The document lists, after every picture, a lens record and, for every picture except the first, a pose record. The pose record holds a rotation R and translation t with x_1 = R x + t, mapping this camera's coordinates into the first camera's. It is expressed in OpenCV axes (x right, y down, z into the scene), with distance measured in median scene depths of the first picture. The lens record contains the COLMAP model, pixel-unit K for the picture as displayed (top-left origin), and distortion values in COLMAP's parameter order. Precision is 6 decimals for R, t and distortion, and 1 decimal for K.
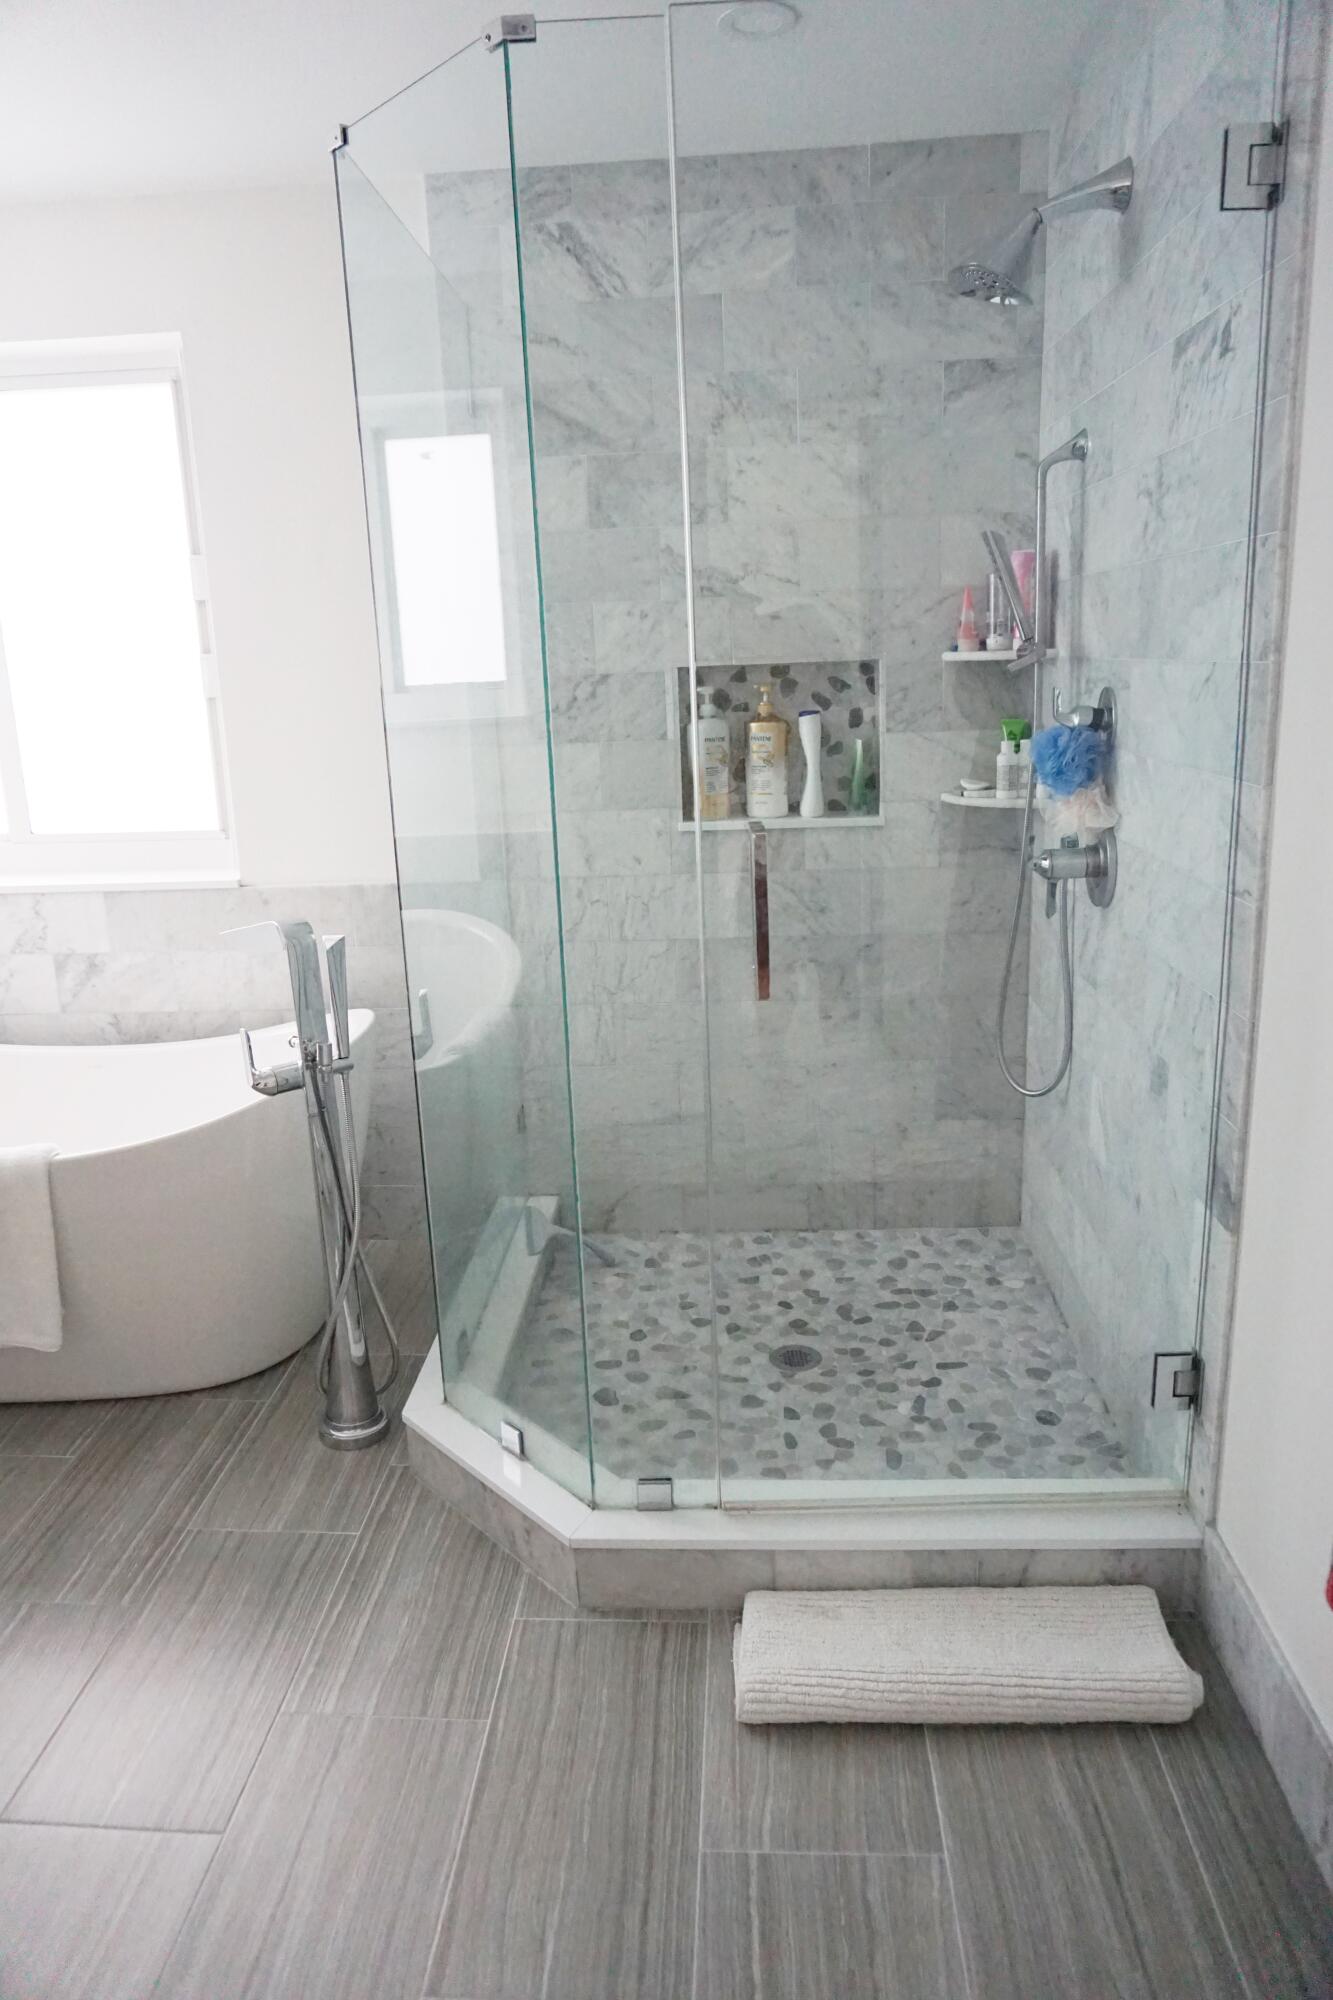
lens RADIAL K [[1353.4, 0, 665.0], [0, 1353.4, 1012.6], [0, 0, 1]] dist [-0.035511, 0.028106]
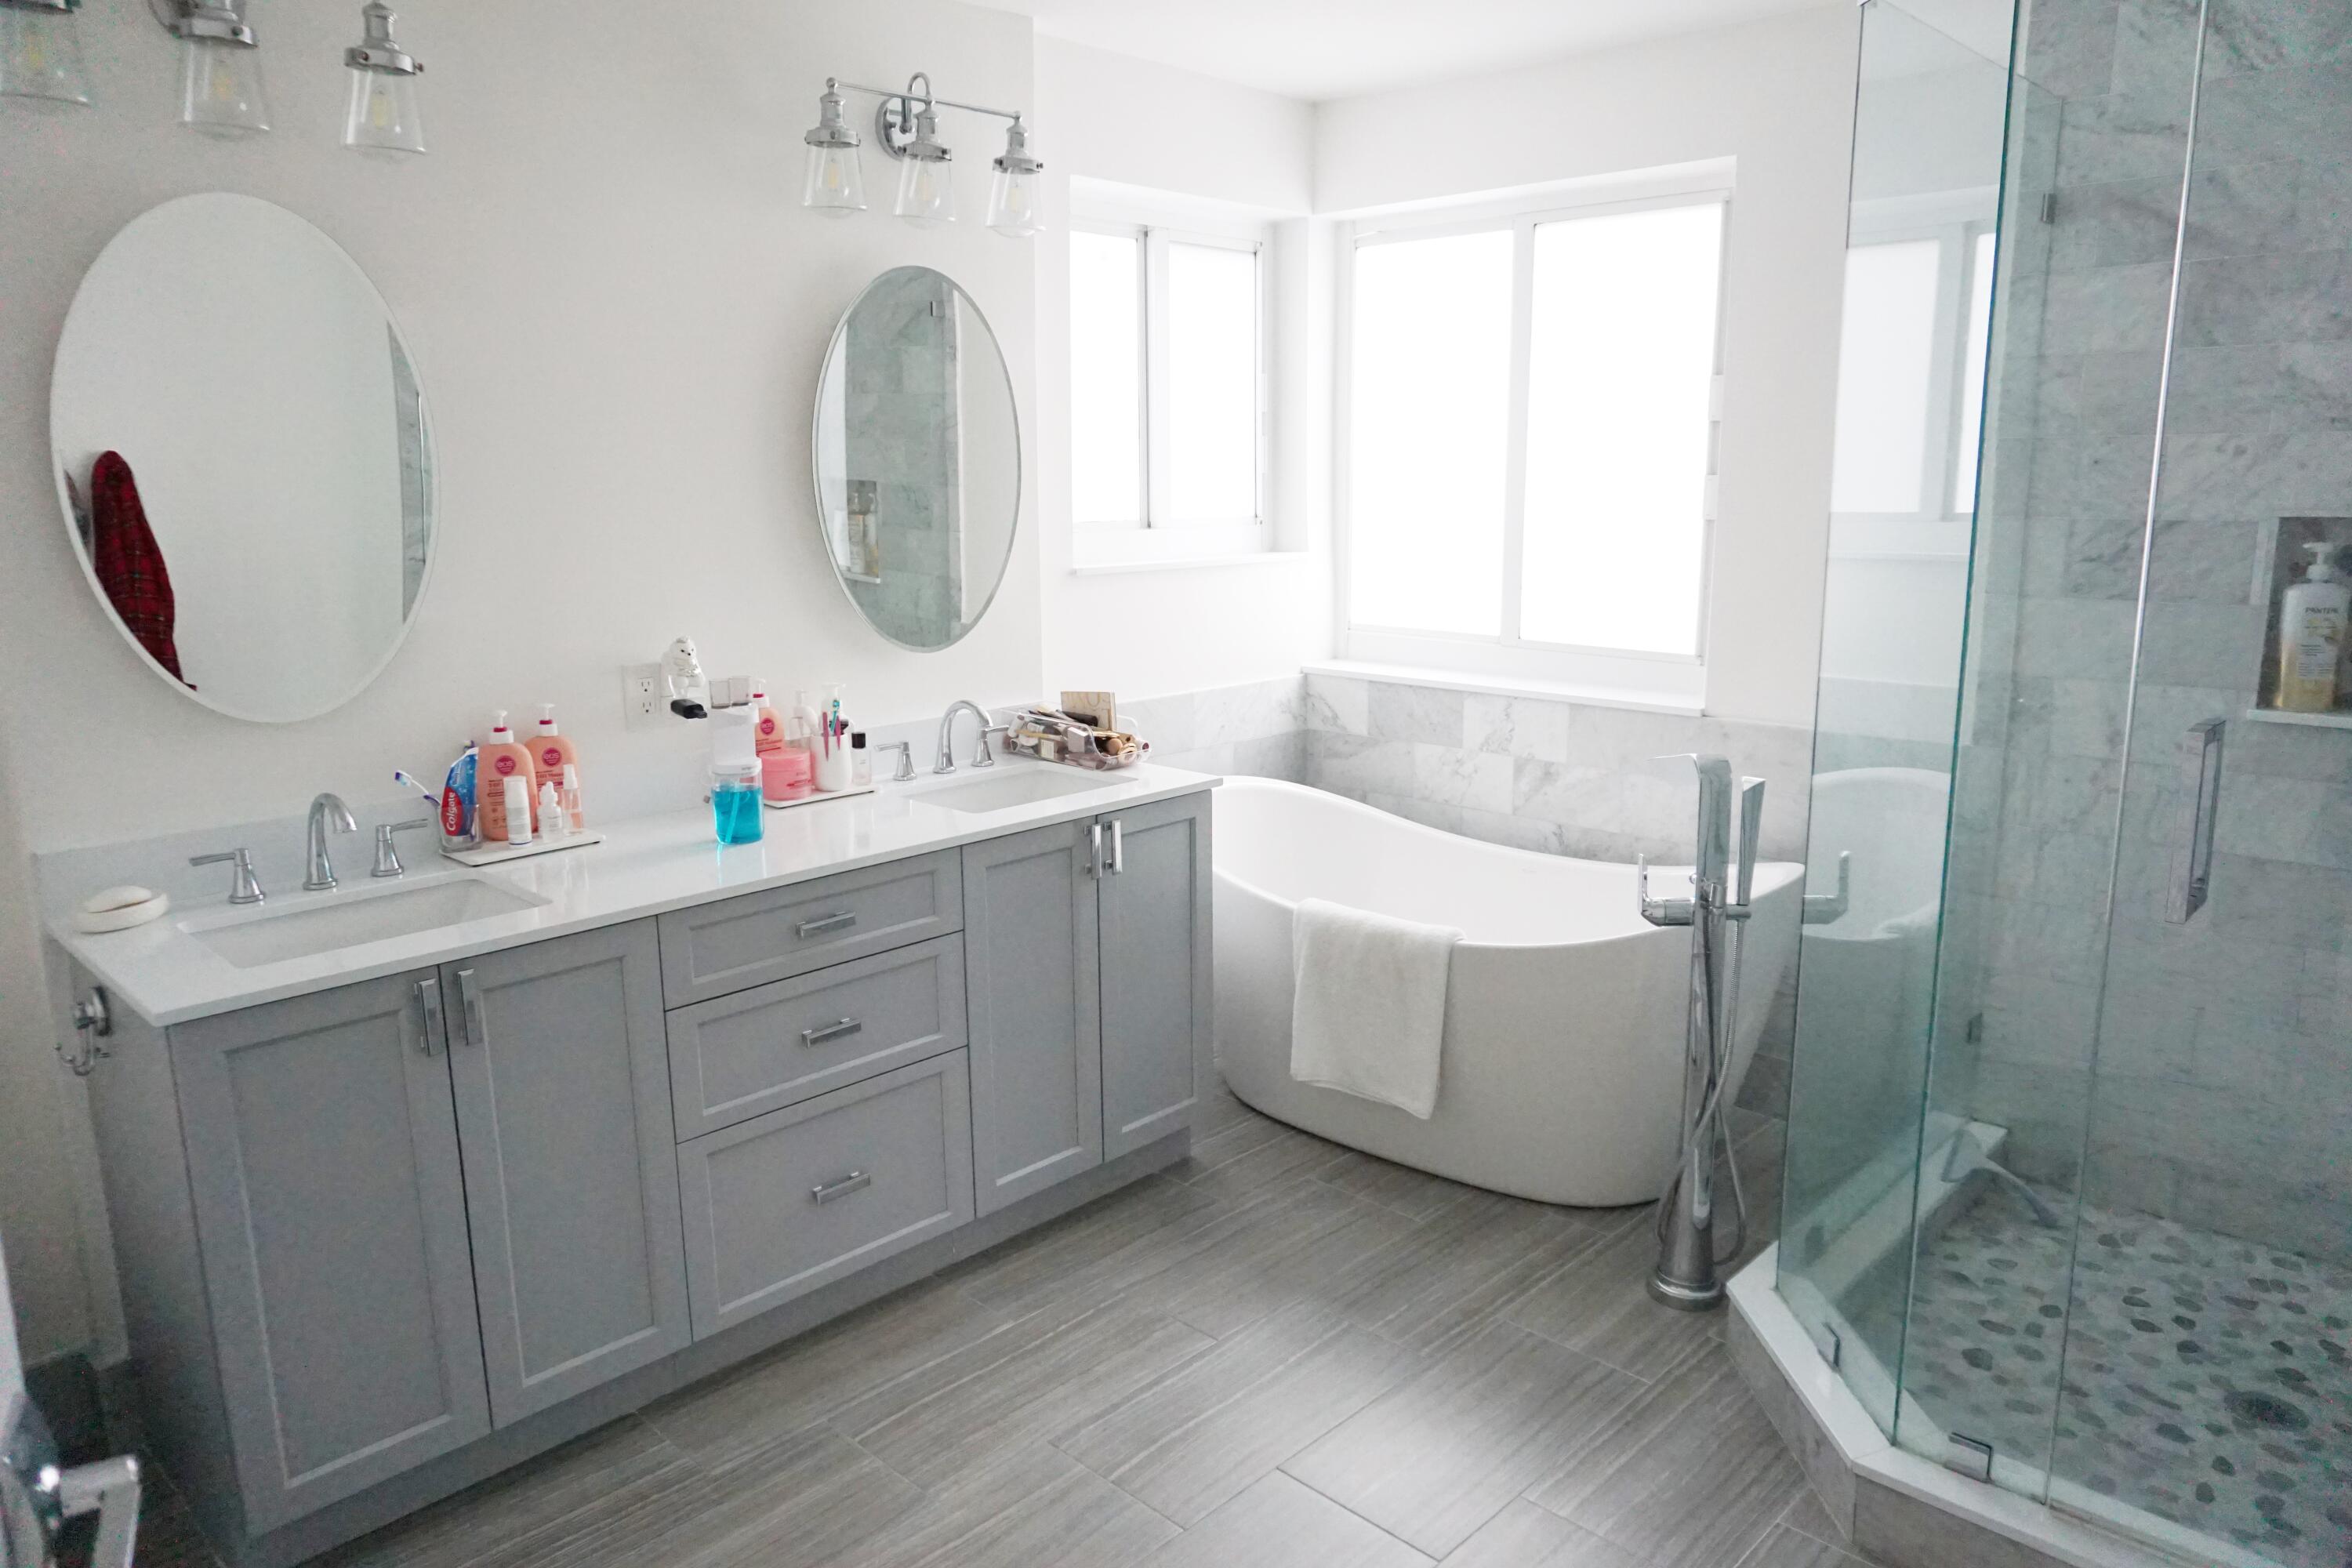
lens RADIAL K [[1591.6, 0, 1176.0], [0, 1591.6, 784.0], [0, 0, 1]] dist [-0.035511, 0.028106]
pose [[0.764811, 0.155351, -0.625245, 0.129617], [-0.183124, 0.982882, 0.020210, -0.000170], [0.617681, 0.099041, 0.780167, -0.124176]]
